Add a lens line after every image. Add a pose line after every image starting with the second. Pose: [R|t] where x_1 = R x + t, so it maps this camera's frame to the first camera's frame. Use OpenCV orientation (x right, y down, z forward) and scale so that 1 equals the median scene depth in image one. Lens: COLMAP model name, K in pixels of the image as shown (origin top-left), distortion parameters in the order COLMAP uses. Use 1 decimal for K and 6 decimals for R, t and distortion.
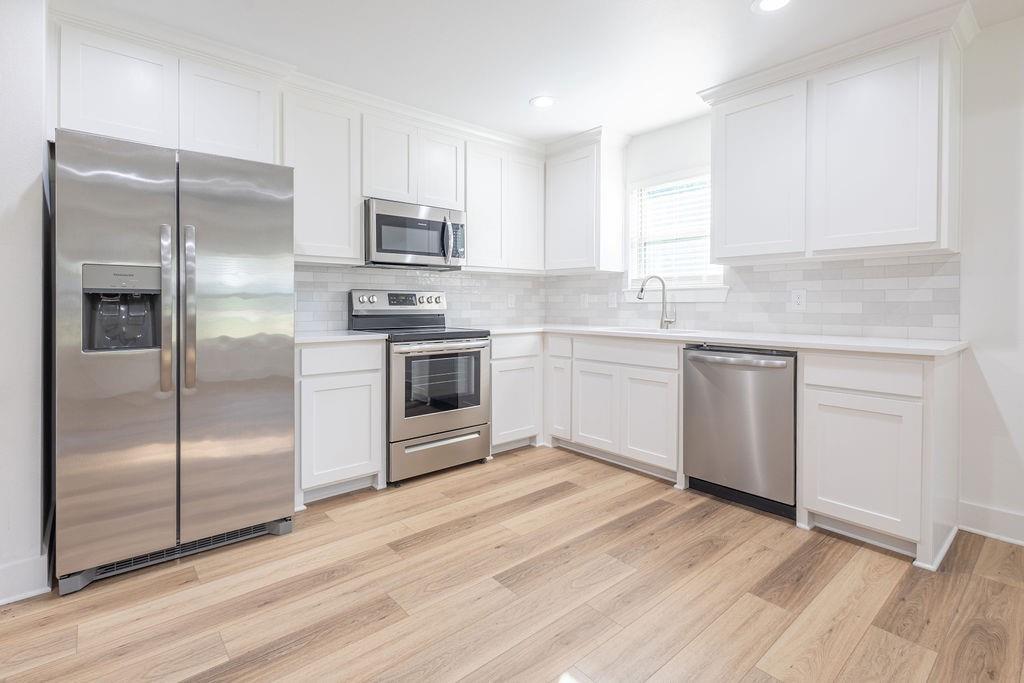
lens RADIAL K [[503.0, 0, 535.7], [0, 503.0, 312.9], [0, 0, 1]] dist [0.017998, -0.005597]
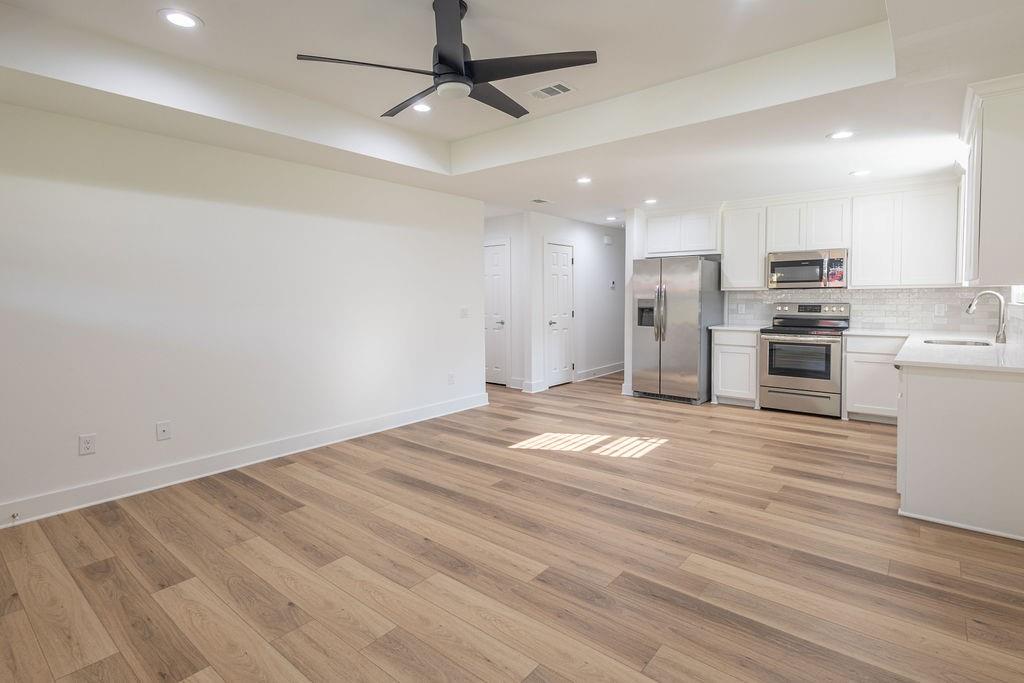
lens RADIAL K [[517.4, 0, 488.0], [0, 517.4, 313.3], [0, 0, 1]] dist [0.009909, 0.001474]
pose [[0.094722, 0.033389, -0.994944, 1.288330], [-0.010427, 0.999416, 0.032547, -0.055537], [0.995449, 0.007292, 0.095015, -0.158304]]
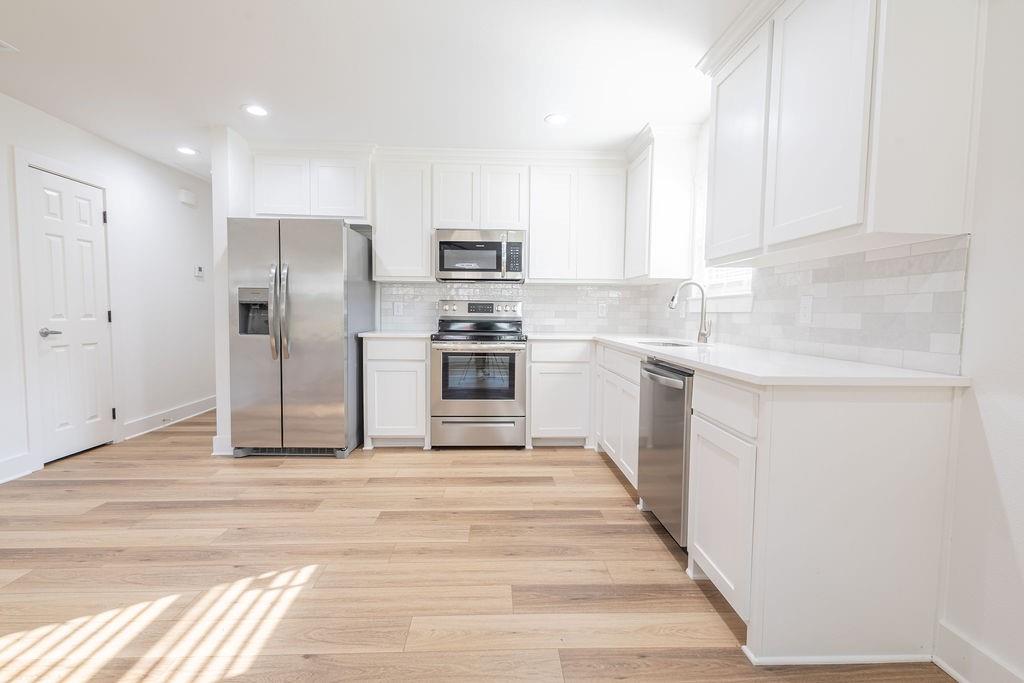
lens RADIAL K [[503.0, 0, 514.0], [0, 503.0, 346.7], [0, 0, 1]] dist [0.017998, -0.005597]
pose [[0.762875, 0.052999, -0.644371, 0.606525], [-0.023137, 0.998234, 0.054712, -0.001519], [0.646132, -0.026830, 0.762754, 0.119622]]
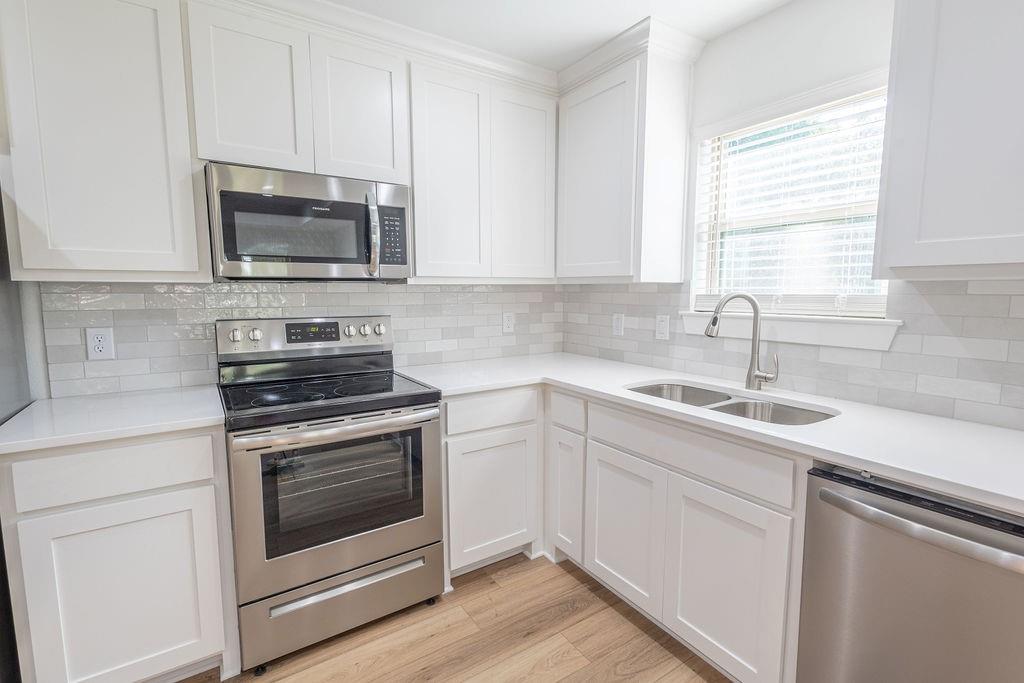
lens RADIAL K [[503.0, 0, 519.8], [0, 503.0, 338.0], [0, 0, 1]] dist [0.017998, -0.005597]
pose [[0.988888, 0.017302, -0.147655, 0.084269], [-0.005027, 0.996528, 0.083104, -0.074105], [0.148580, -0.081439, 0.985541, 0.435366]]
